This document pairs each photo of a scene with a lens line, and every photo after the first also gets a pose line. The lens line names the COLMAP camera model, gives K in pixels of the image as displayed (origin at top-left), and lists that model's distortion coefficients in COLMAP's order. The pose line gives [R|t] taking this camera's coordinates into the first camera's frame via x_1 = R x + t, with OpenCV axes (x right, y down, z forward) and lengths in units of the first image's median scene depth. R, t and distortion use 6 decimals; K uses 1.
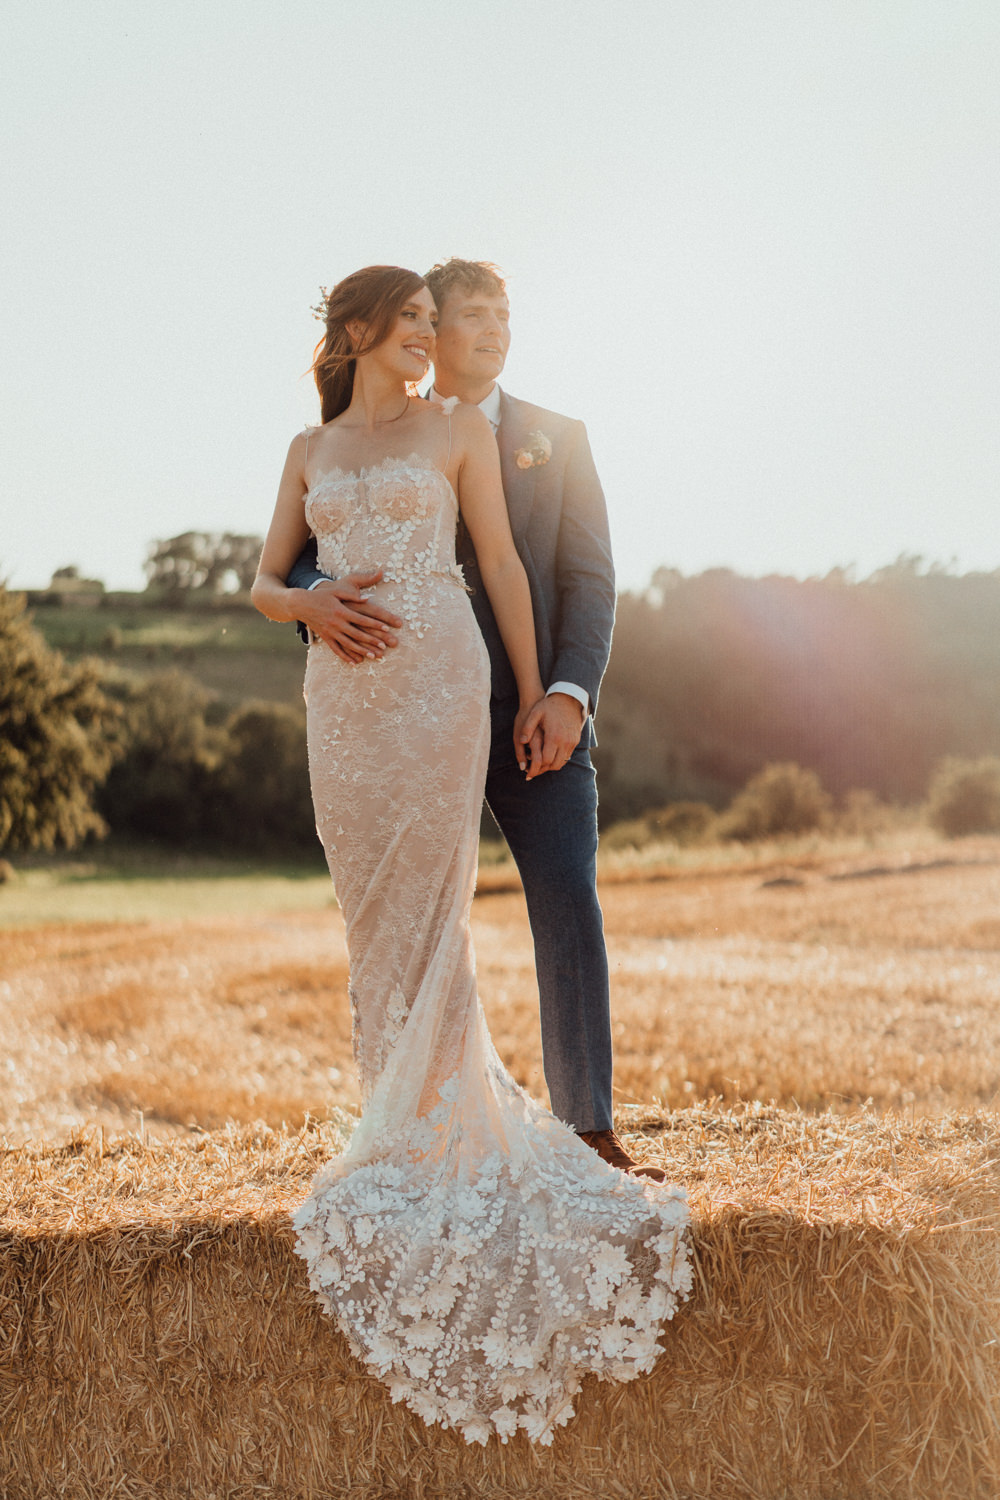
lens RADIAL K [[2407.3, 0, 502.3], [0, 2407.3, 774.2], [0, 0, 1]] dist [0.011187, -0.151048]
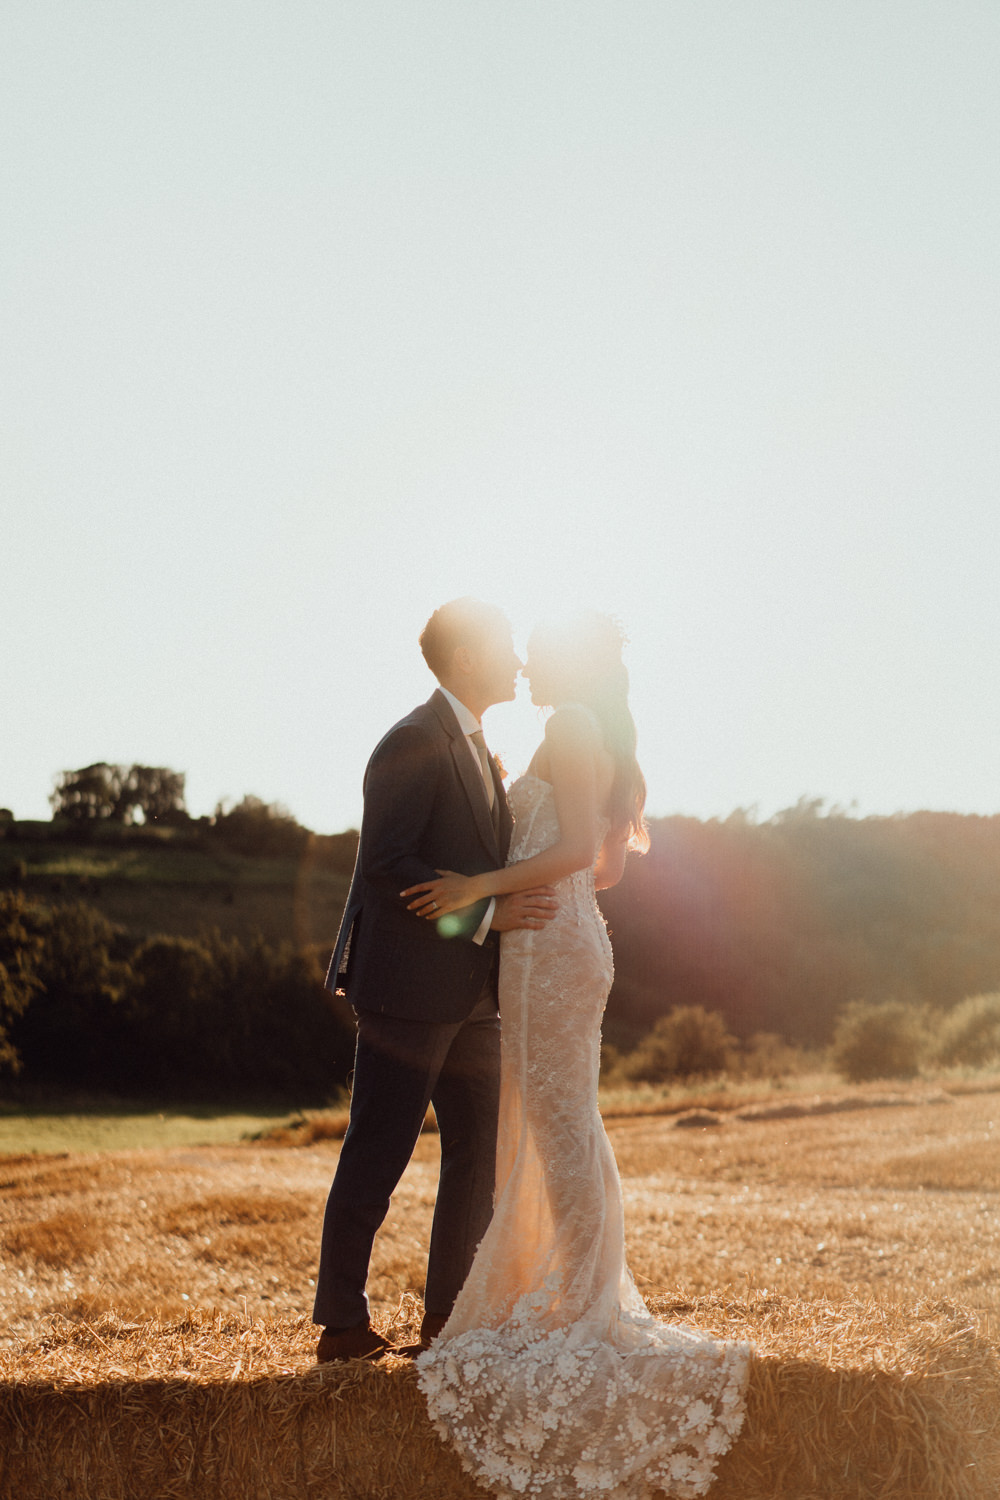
lens RADIAL K [[2403.3, 0, 500.0], [0, 2403.3, 750.0], [0, 0, 1]] dist [-0.026747, 0.000836]
pose [[0.999125, 0.016593, 0.038388, -0.082296], [-0.012333, 0.994002, -0.108660, -0.001692], [-0.039961, 0.108091, 0.993338, -0.240989]]
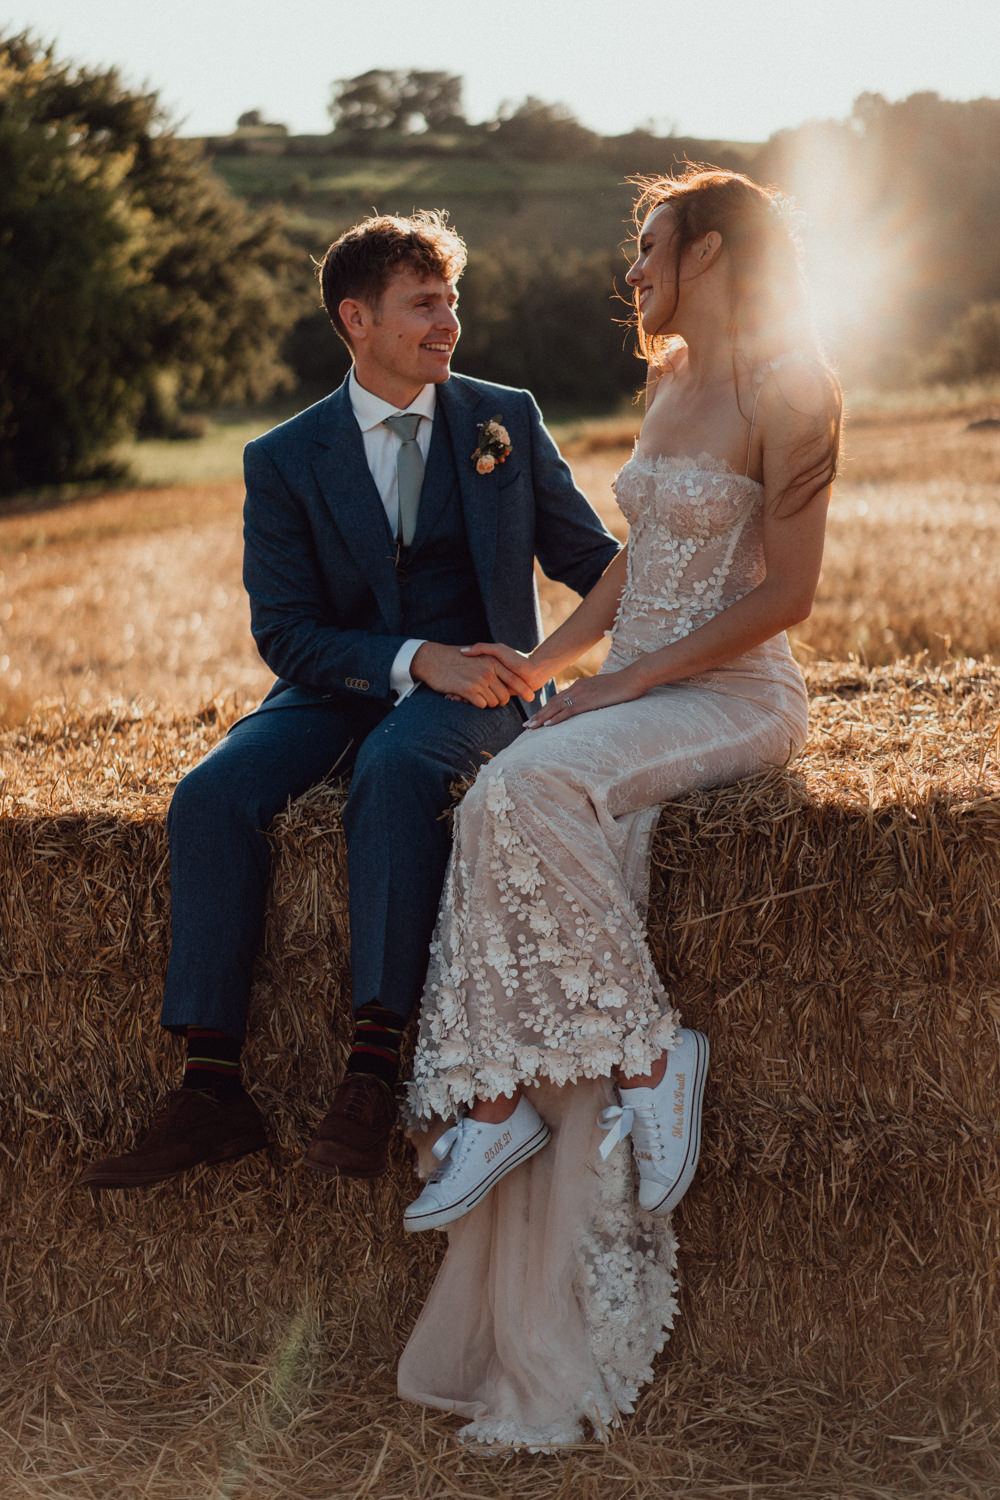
lens RADIAL K [[2407.3, 0, 502.3], [0, 2407.3, 774.2], [0, 0, 1]] dist [0.011187, -0.151048]
pose [[0.996550, -0.005963, -0.082780, 0.009353], [0.021168, 0.982691, 0.184040, 0.013672], [0.080250, -0.185158, 0.979427, 0.130245]]
